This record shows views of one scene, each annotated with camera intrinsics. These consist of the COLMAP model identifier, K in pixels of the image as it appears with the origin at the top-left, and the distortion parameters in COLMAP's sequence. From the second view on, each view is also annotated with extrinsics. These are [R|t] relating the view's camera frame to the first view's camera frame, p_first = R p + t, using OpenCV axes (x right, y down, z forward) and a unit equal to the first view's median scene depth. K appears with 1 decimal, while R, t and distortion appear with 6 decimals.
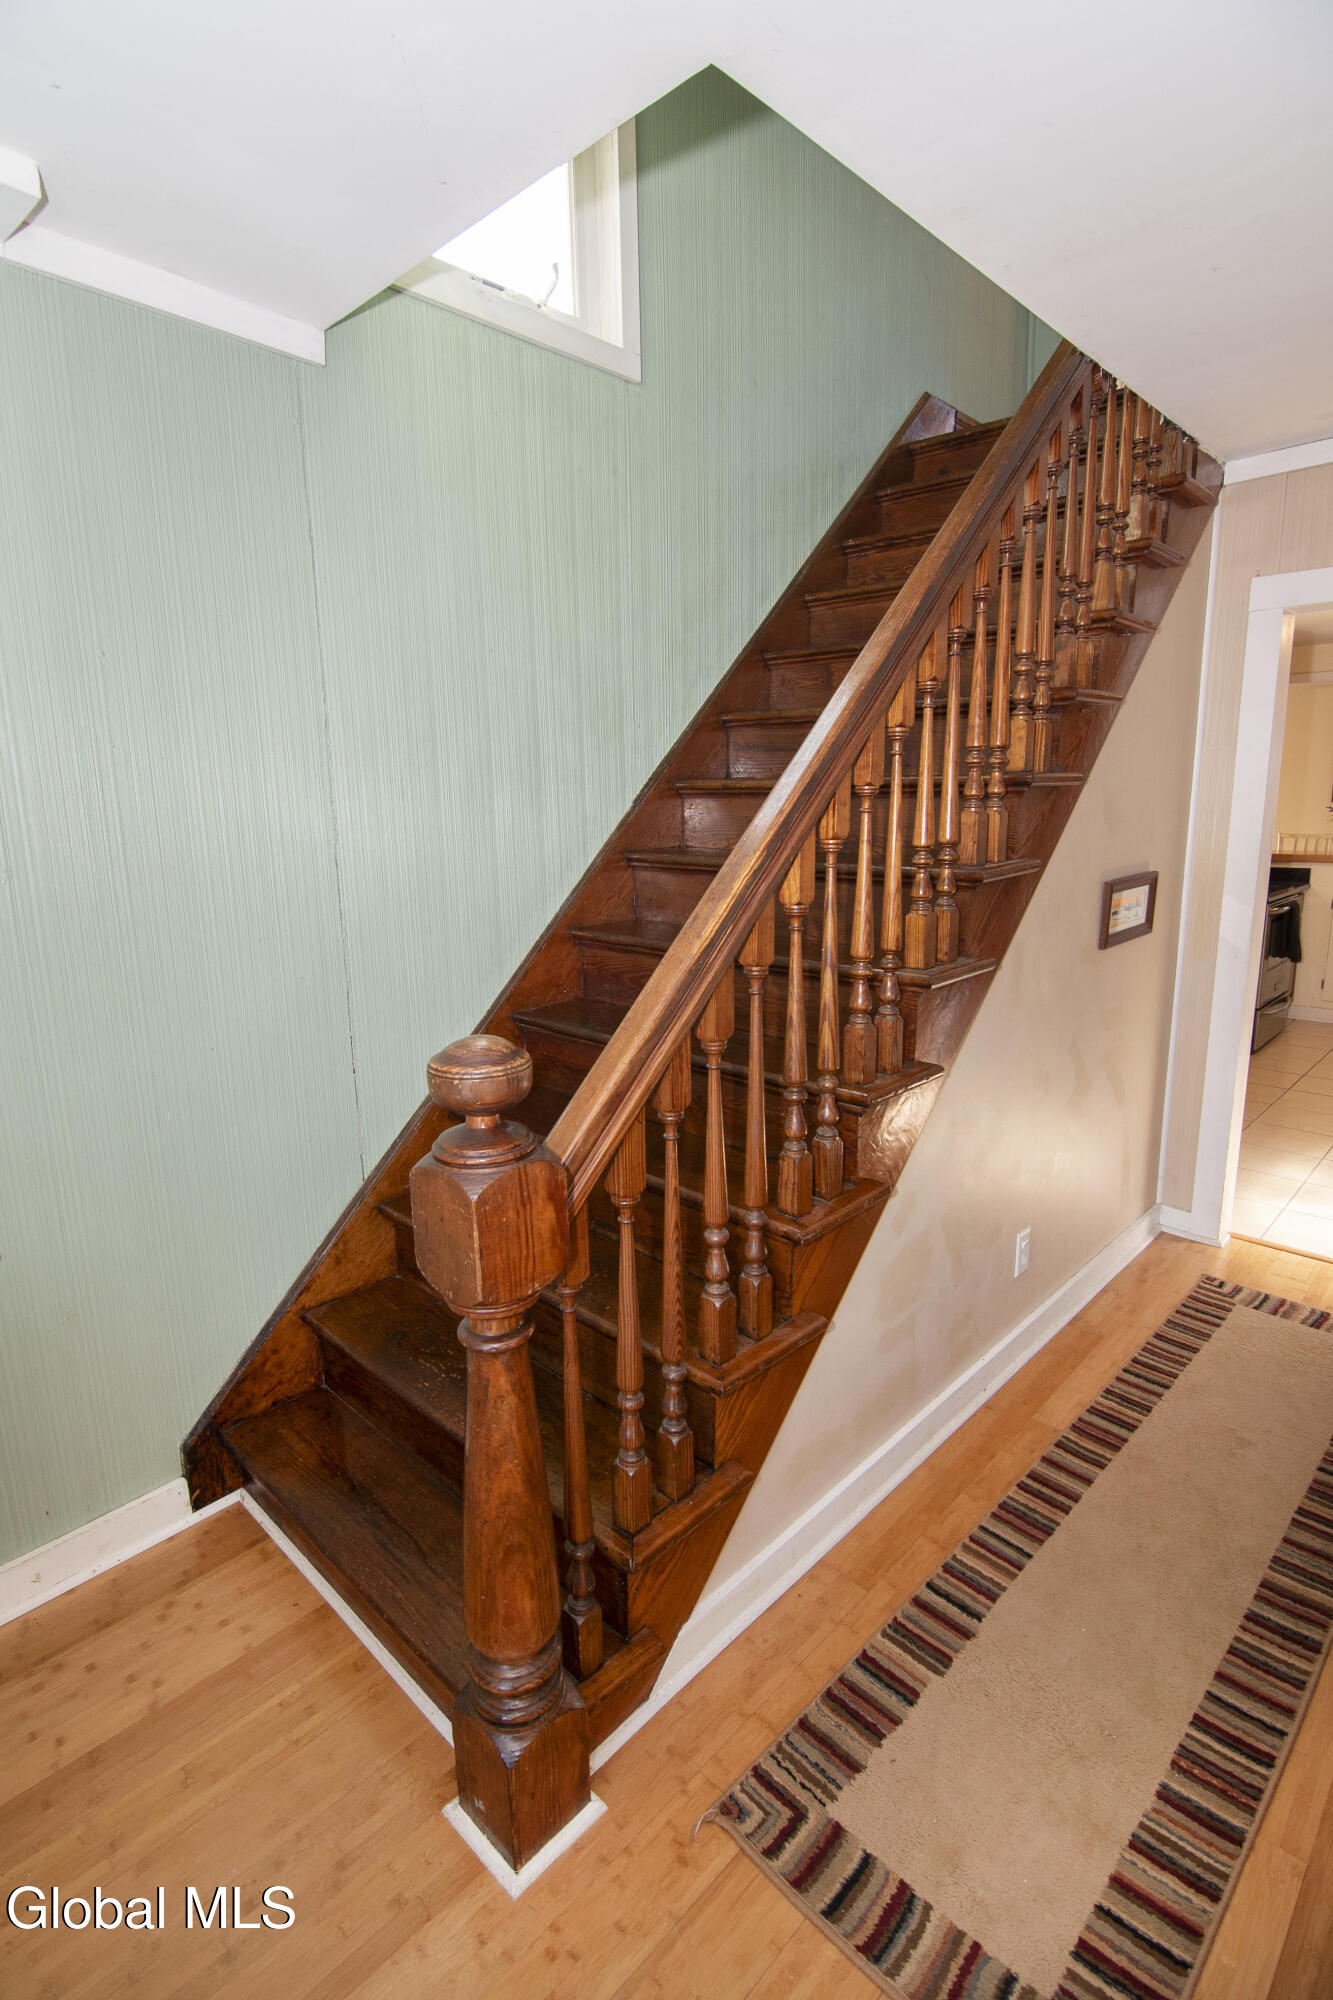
lens RADIAL K [[965.2, 0, 666.5], [0, 965.2, 1000.0], [0, 0, 1]] dist [-0.003652, -0.013018]
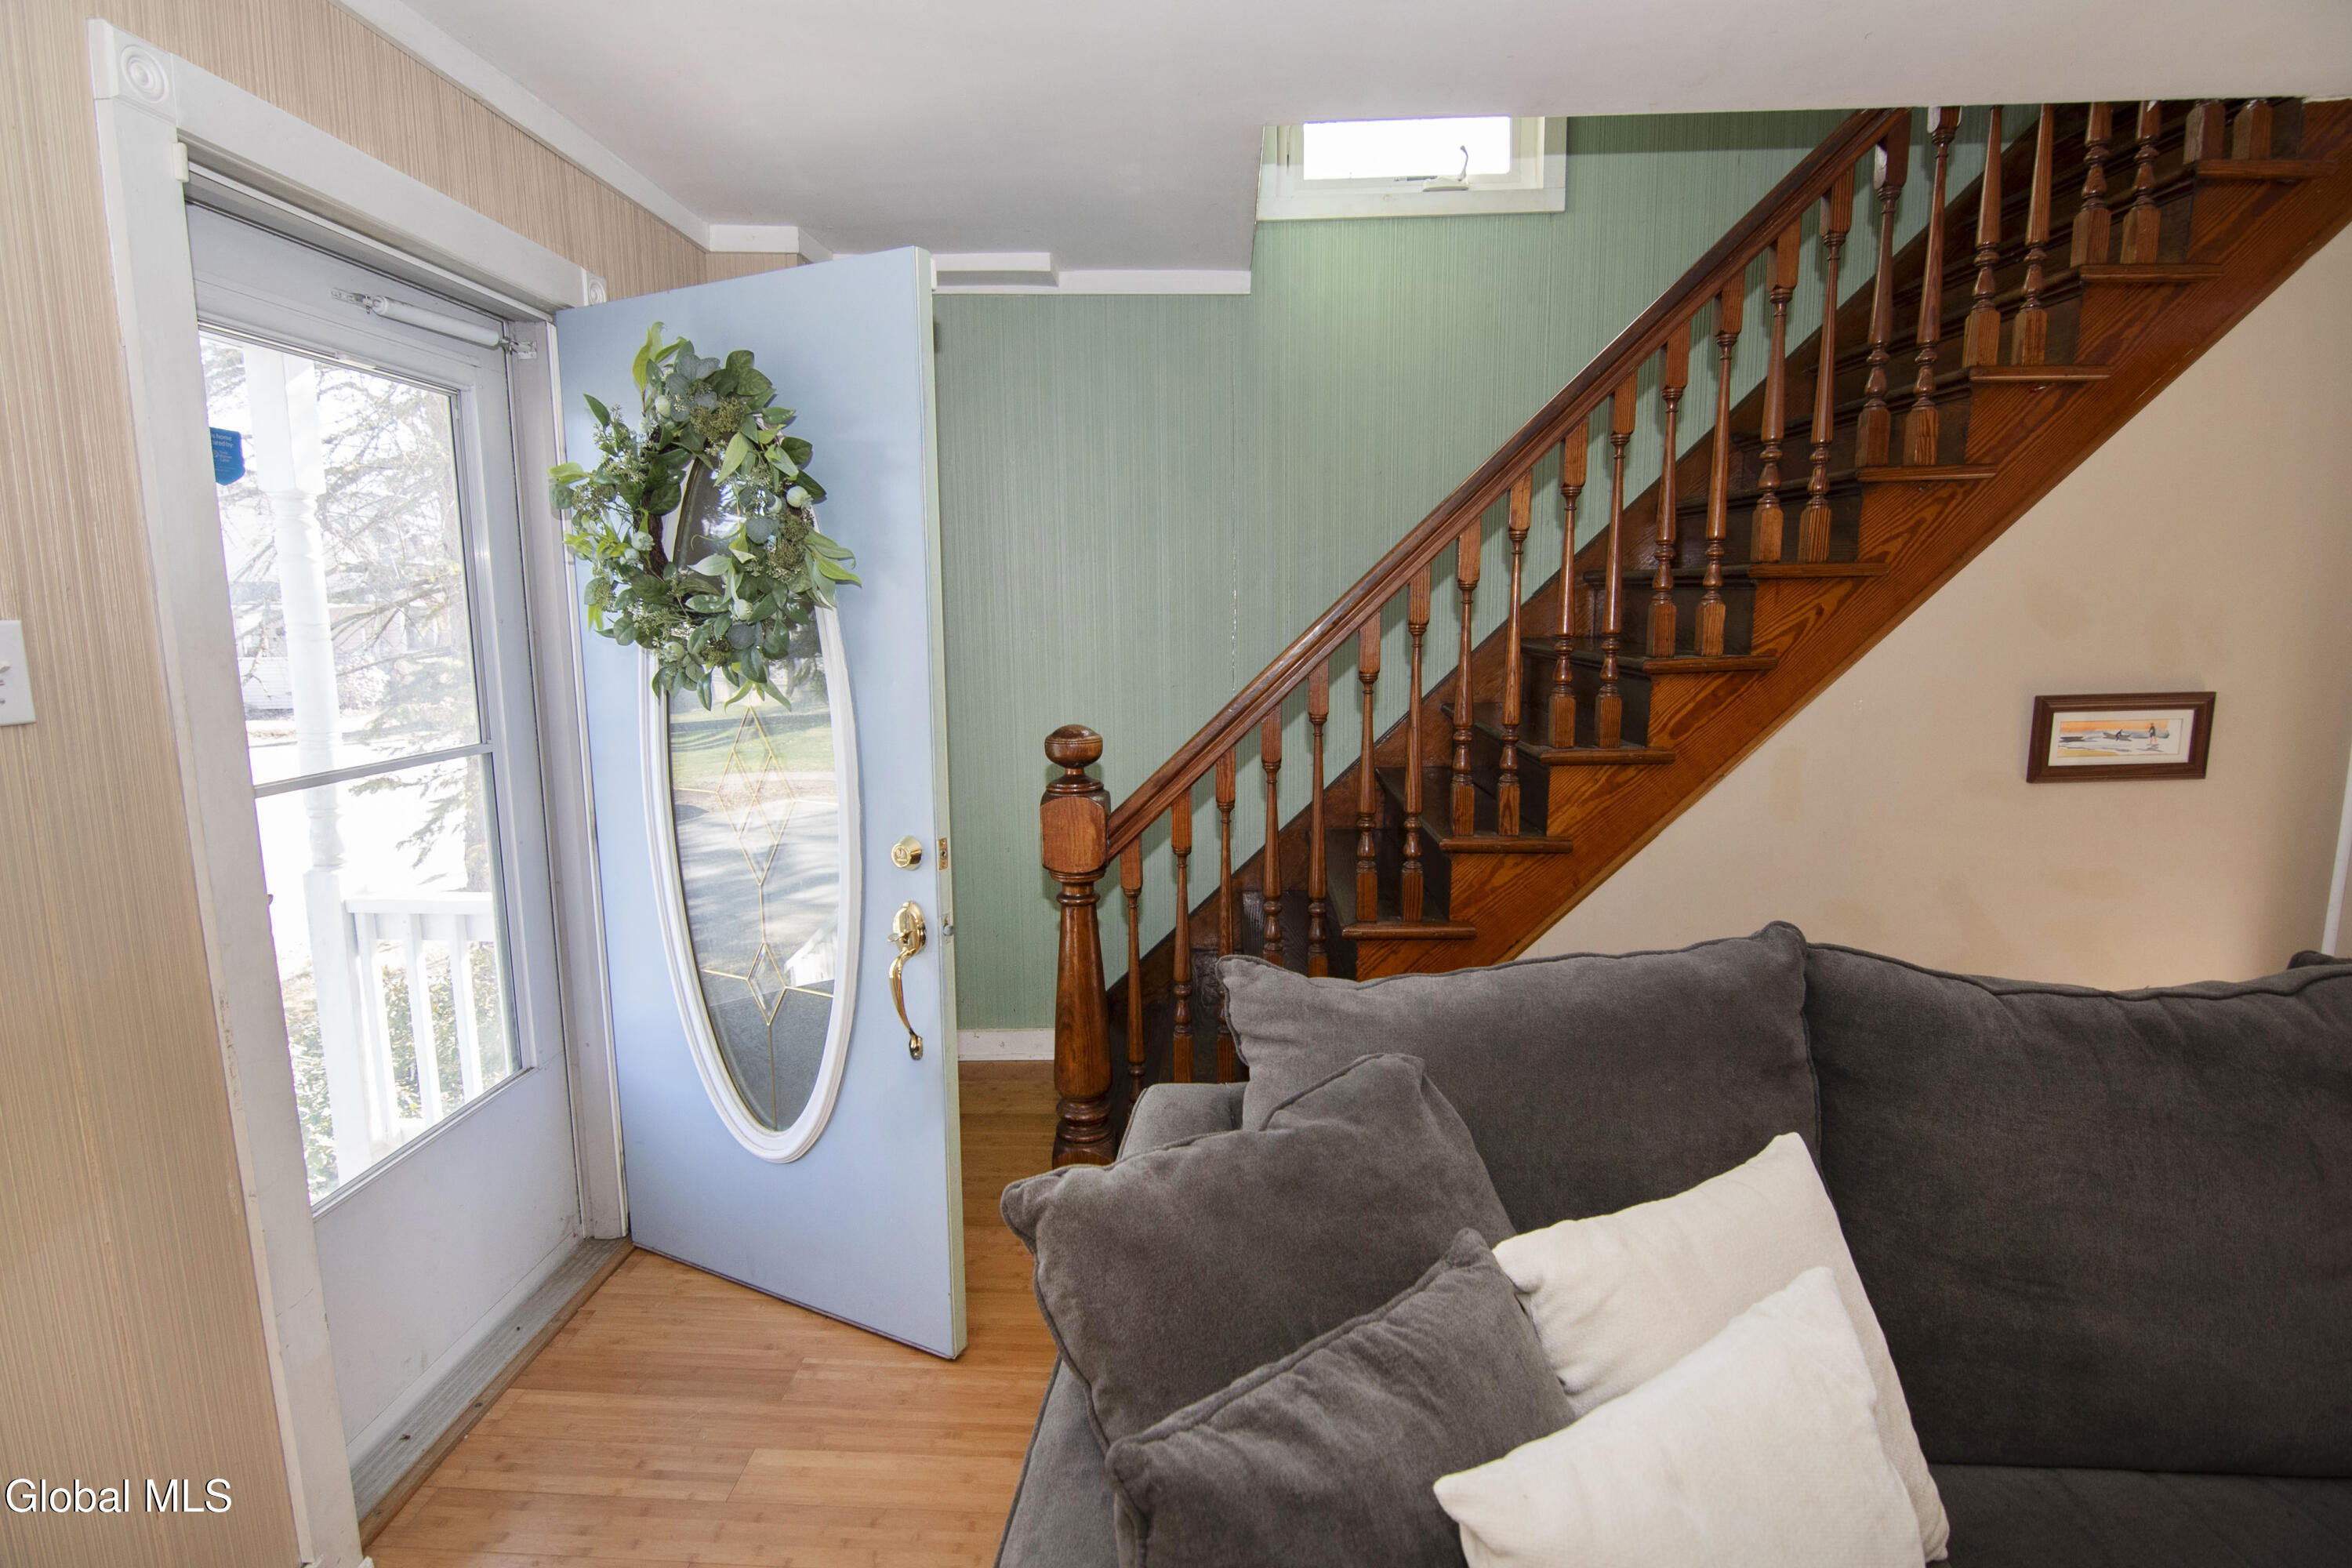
lens RADIAL K [[1135.1, 0, 1177.3], [0, 1135.1, 780.6], [0, 0, 1]] dist [-0.003652, -0.013018]
pose [[0.663088, 0.119506, -0.738940, 0.995844], [-0.148921, 0.988501, 0.026231, 0.036401], [0.733578, 0.092650, 0.673260, -0.173867]]
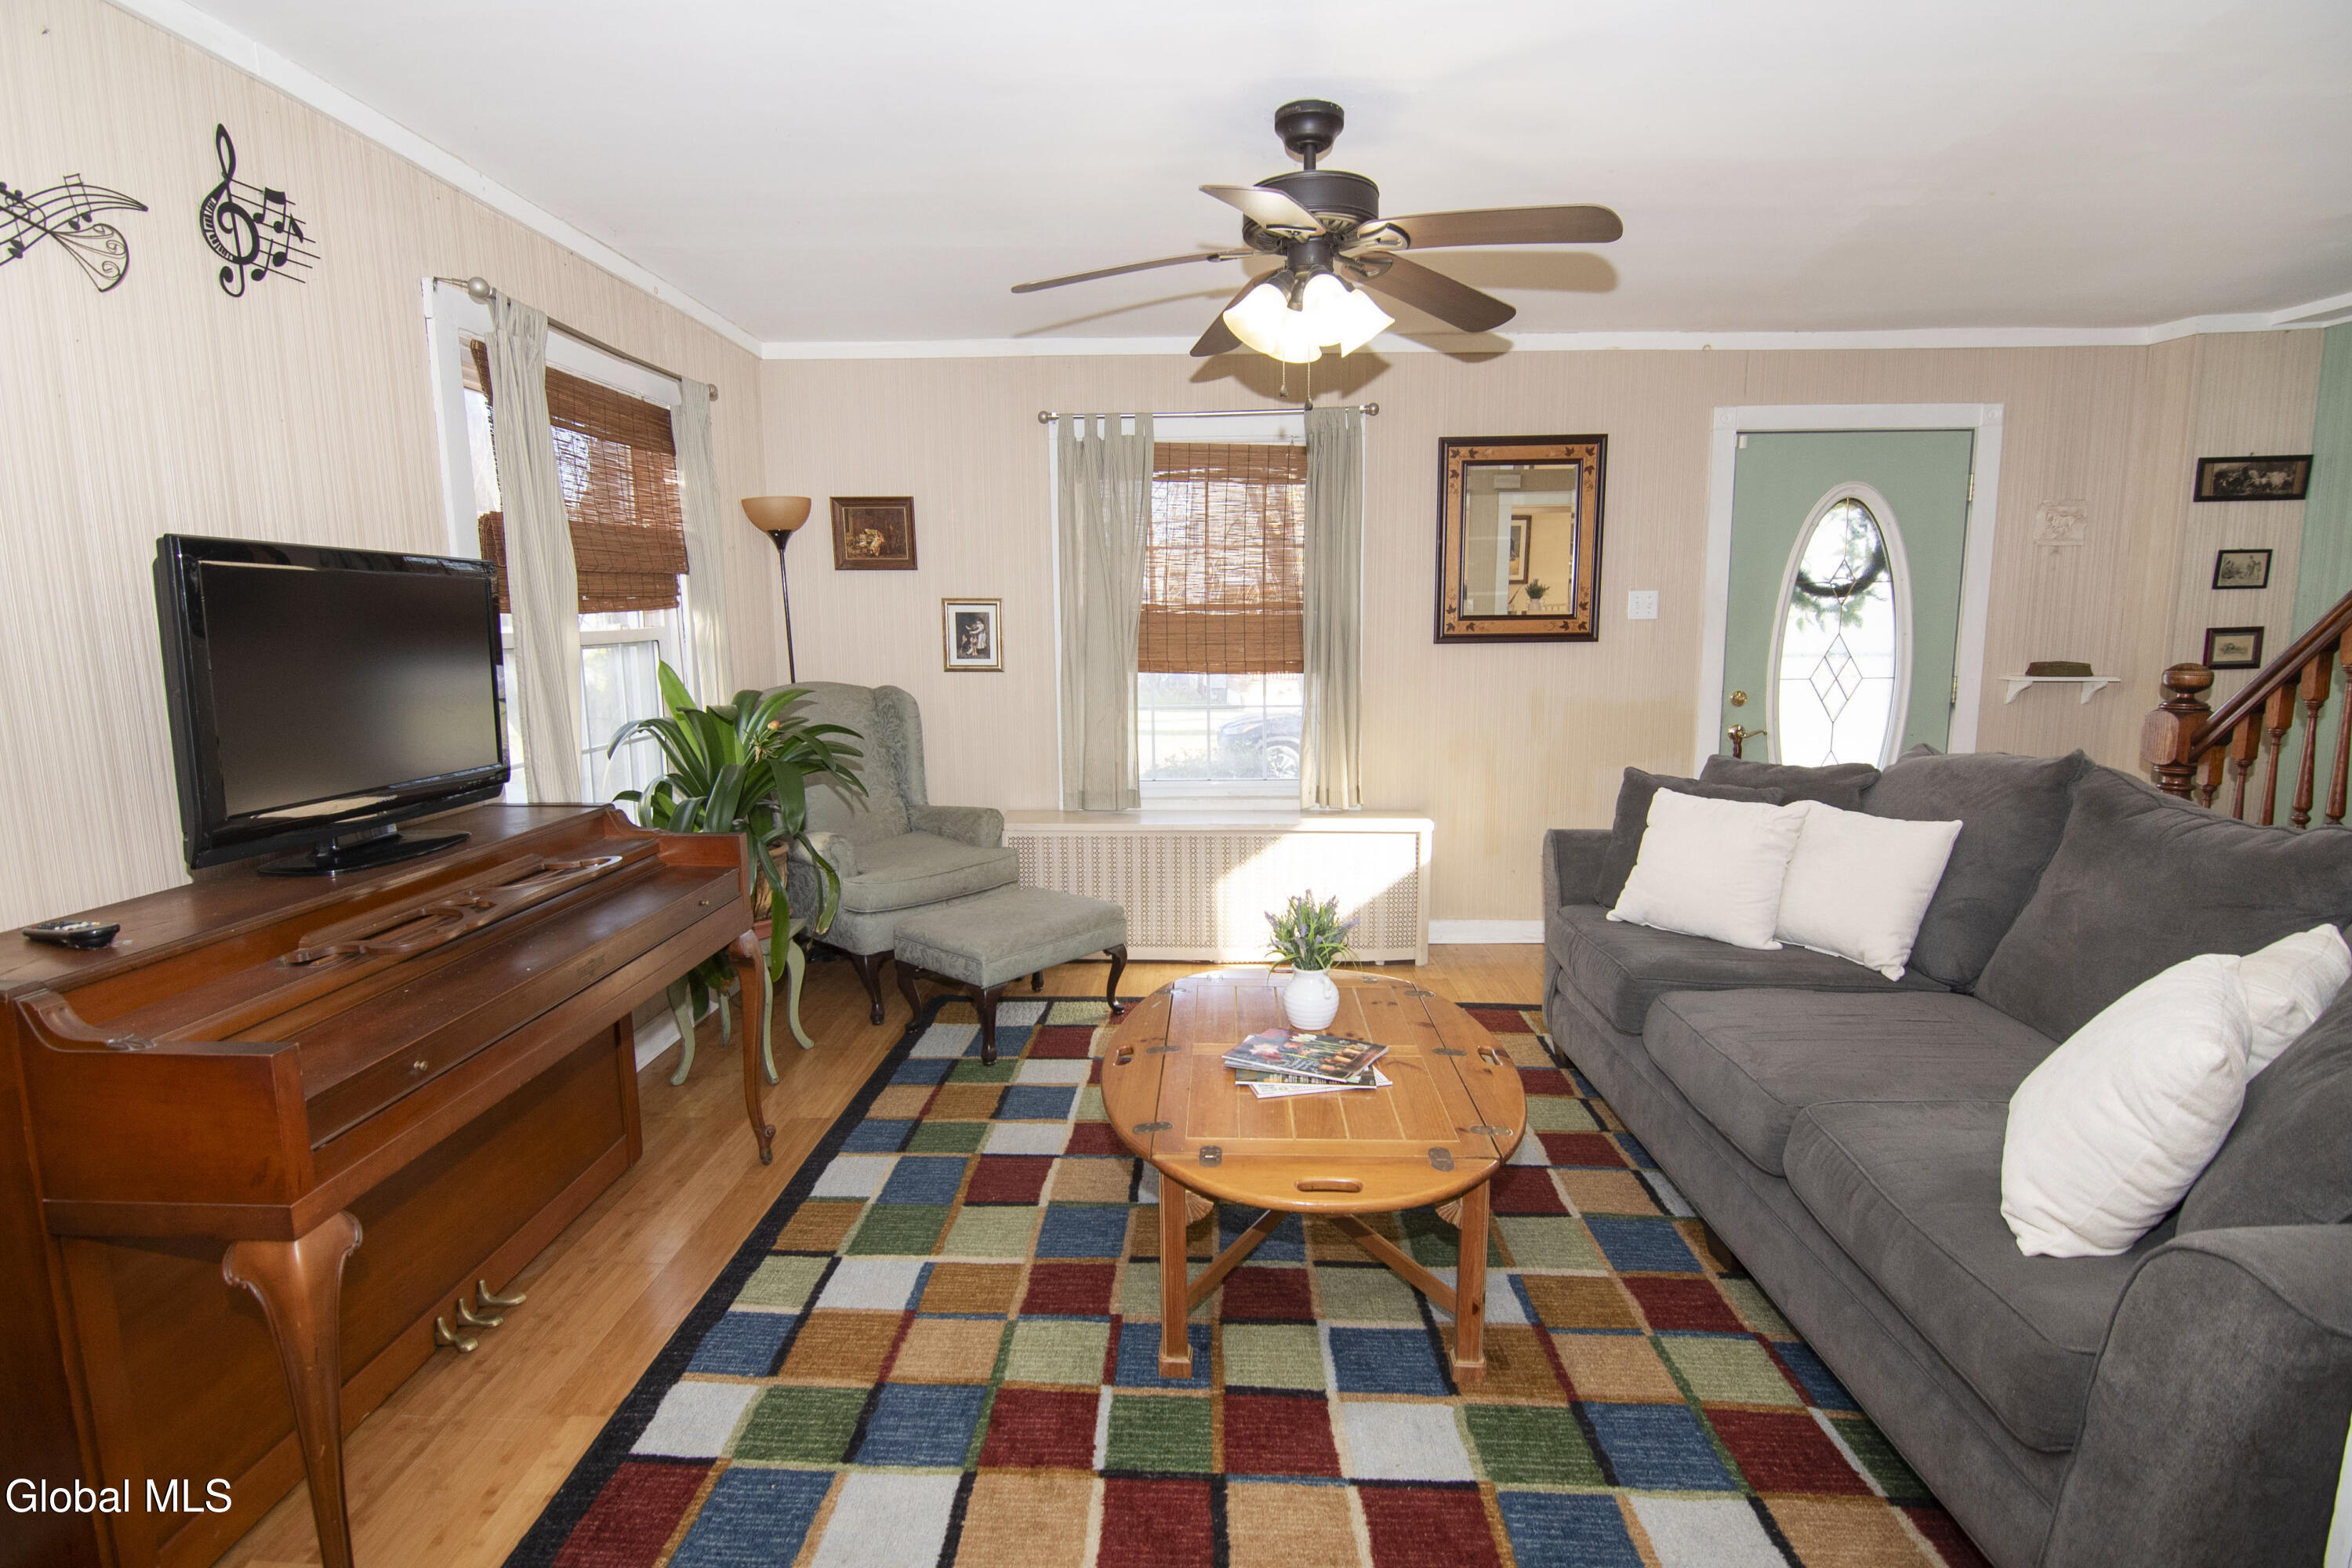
lens RADIAL K [[1135.1, 0, 1177.3], [0, 1135.1, 780.6], [0, 0, 1]] dist [-0.003652, -0.013018]
pose [[-0.743879, 0.119085, -0.657620, 2.508941], [-0.111810, 0.947952, 0.298136, -0.165268], [0.658895, 0.295306, -0.691846, 0.916565]]
